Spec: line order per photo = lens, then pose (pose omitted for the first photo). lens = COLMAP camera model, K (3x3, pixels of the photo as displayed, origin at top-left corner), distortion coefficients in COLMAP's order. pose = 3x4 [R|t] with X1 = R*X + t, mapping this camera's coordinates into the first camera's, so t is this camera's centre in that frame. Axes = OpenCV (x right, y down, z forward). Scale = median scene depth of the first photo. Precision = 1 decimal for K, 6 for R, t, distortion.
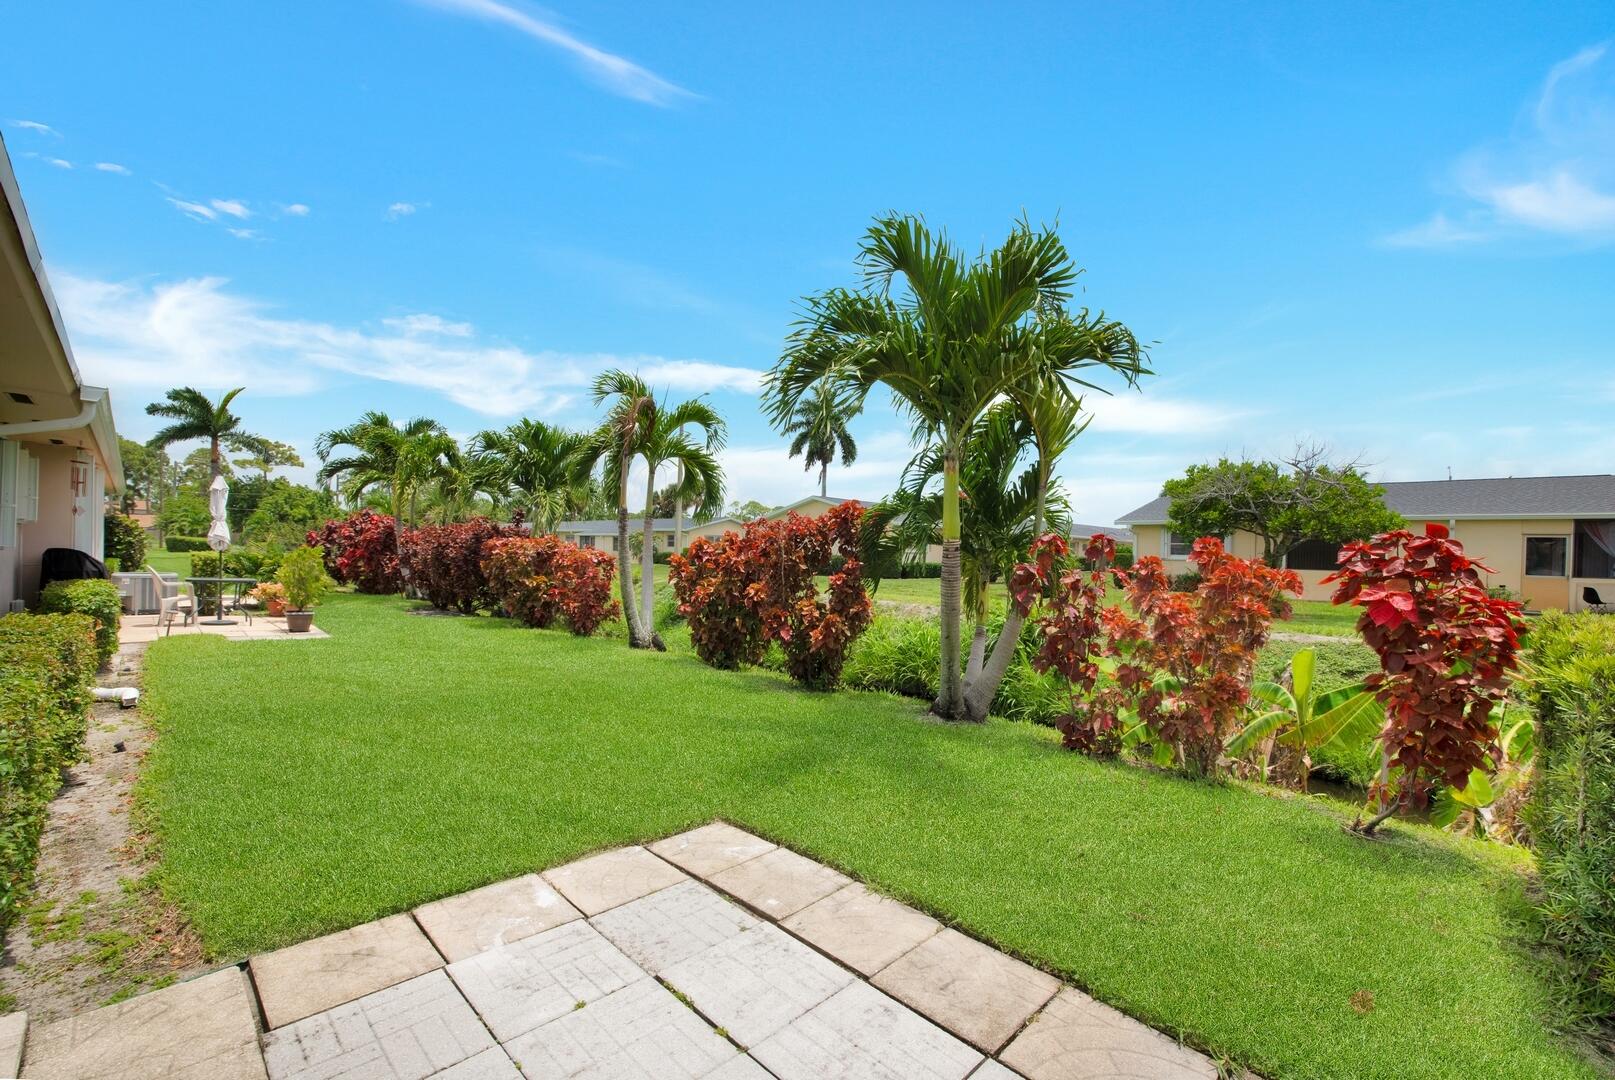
lens RADIAL K [[672.0, 0, 817.2], [0, 672.0, 554.0], [0, 0, 1]] dist [0.027743, -0.027313]
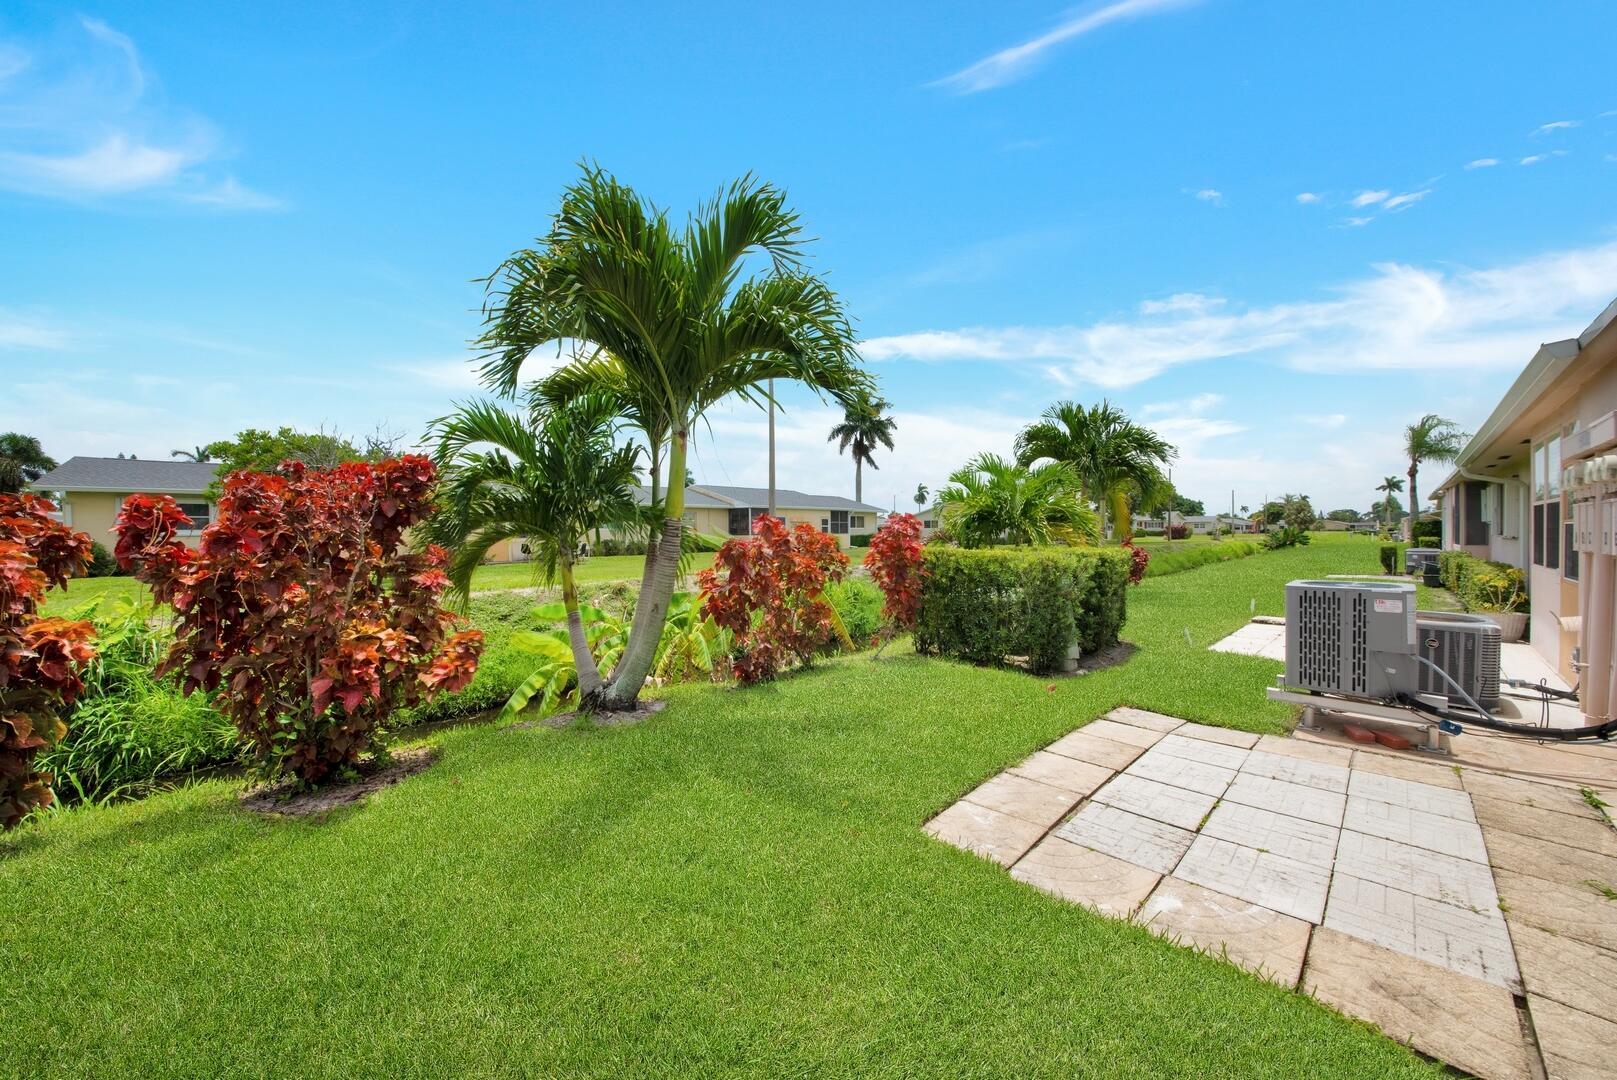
lens RADIAL K [[570.9, 0, 786.1], [0, 570.9, 533.4], [0, 0, 1]] dist [-0.016412, -0.000050]
pose [[0.055726, -0.039150, 0.997678, -0.539686], [0.010553, 0.999198, 0.038620, -0.031111], [-0.998390, 0.008377, 0.056094, 0.658242]]
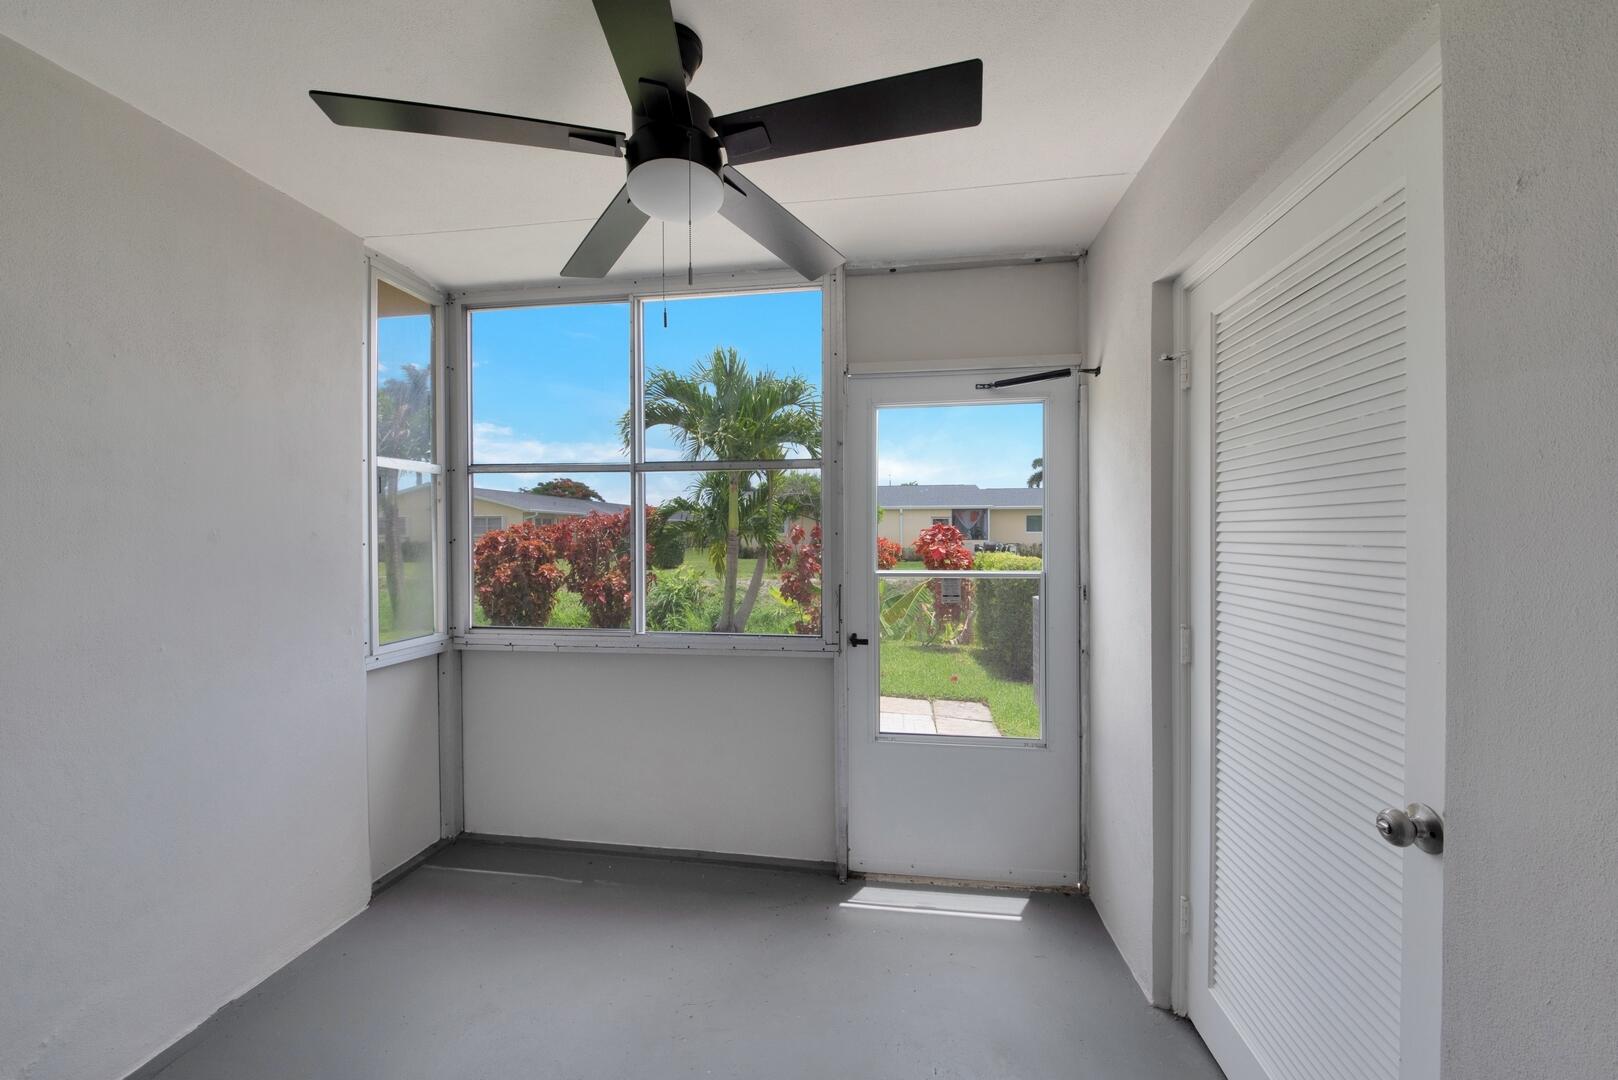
lens RADIAL K [[581.0, 0, 809.0], [0, 581.0, 540.0], [0, 0, 1]] dist [0.008039, -0.012504]
pose [[0.809304, -0.032593, 0.586485, -0.433742], [0.026766, 0.999469, 0.018609, -0.015657], [-0.586779, 0.000638, 0.809747, -0.263857]]
